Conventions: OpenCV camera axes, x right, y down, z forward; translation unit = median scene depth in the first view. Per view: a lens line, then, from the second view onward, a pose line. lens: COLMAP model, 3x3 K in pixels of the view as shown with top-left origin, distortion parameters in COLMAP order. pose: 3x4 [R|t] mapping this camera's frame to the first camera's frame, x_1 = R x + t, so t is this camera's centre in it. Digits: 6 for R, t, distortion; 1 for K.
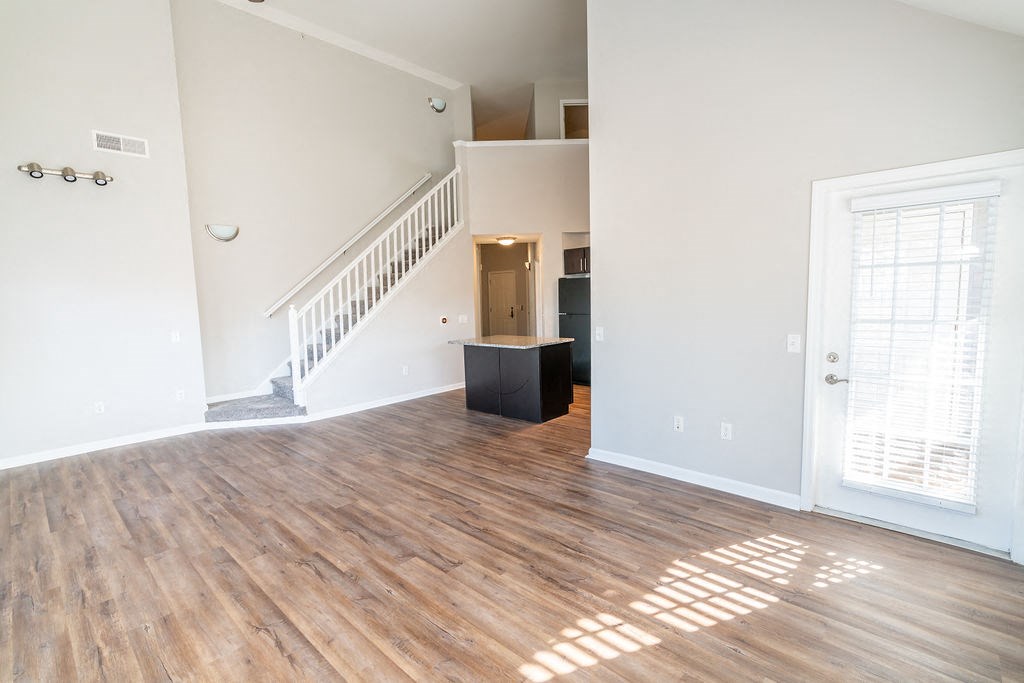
lens RADIAL K [[455.5, 0, 512.9], [0, 455.5, 338.1], [0, 0, 1]] dist [-0.005572, 0.000644]
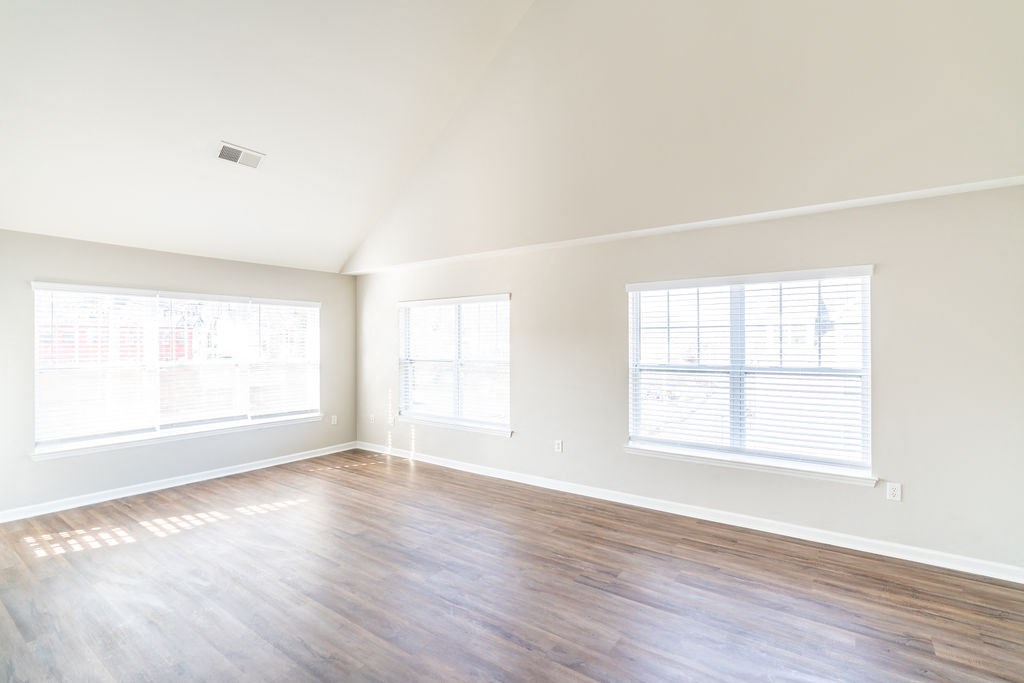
lens RADIAL K [[455.5, 0, 512.7], [0, 455.5, 342.3], [0, 0, 1]] dist [-0.005572, 0.000644]
pose [[-0.990706, 0.031572, -0.132306, -0.546006], [0.019301, 0.995477, 0.093025, -0.220604], [0.134644, 0.089607, -0.986834, 2.456927]]
